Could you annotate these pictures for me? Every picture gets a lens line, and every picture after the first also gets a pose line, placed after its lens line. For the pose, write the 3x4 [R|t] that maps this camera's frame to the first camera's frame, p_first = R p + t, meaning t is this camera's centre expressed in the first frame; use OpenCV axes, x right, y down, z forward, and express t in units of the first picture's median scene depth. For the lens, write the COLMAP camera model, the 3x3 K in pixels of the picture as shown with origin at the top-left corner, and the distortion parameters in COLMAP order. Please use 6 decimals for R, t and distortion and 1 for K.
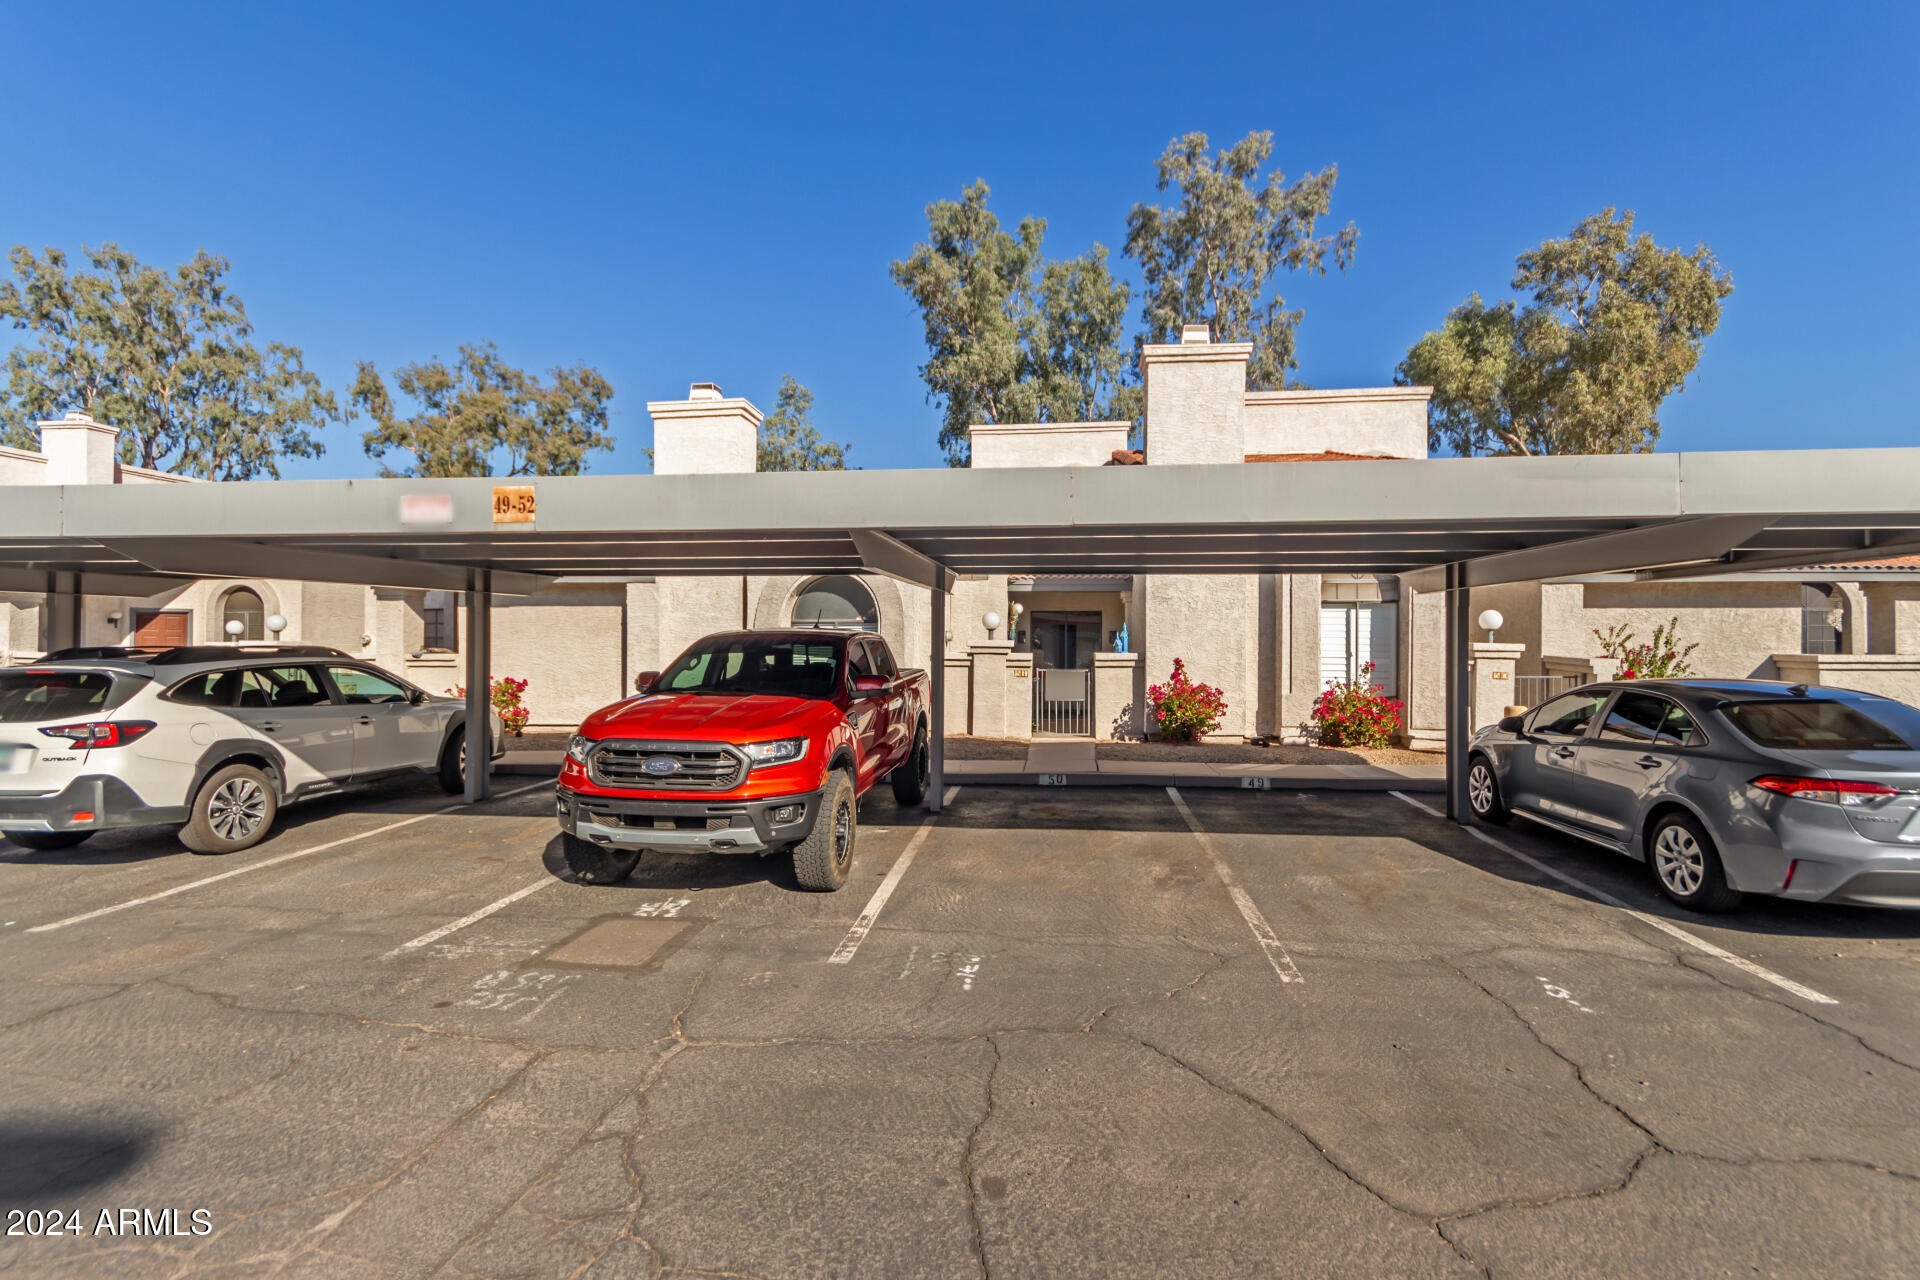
lens RADIAL K [[894.8, 0, 961.2], [0, 894.8, 640.1], [0, 0, 1]] dist [0.015139, -0.003230]
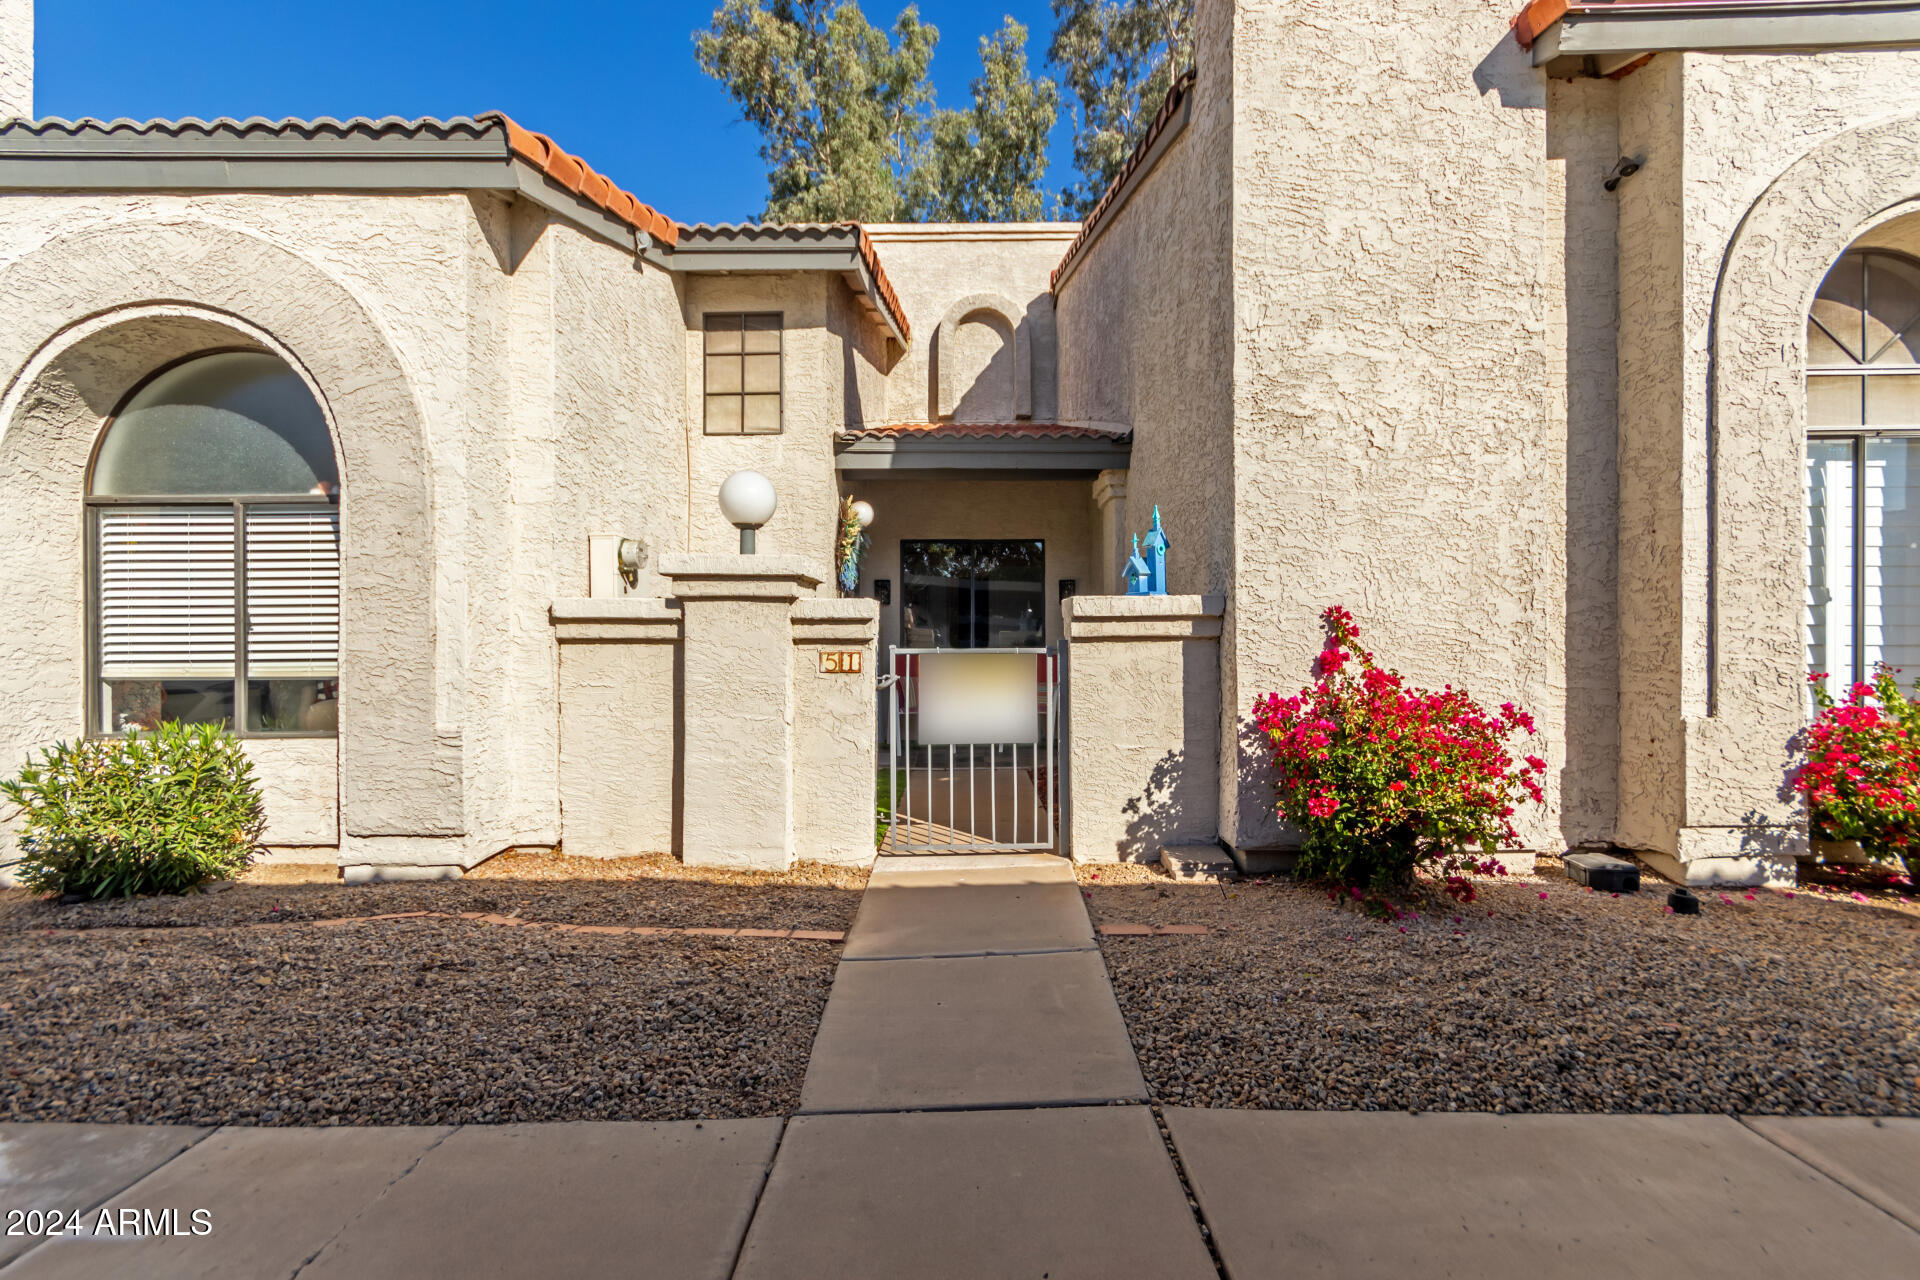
lens RADIAL K [[894.8, 0, 957.1], [0, 894.8, 640.2], [0, 0, 1]] dist [0.015139, -0.003230]
pose [[0.994228, -0.005772, 0.107135, 0.074653], [0.005638, 0.999983, 0.001548, 0.029626], [-0.107142, -0.000935, 0.994243, 0.683759]]
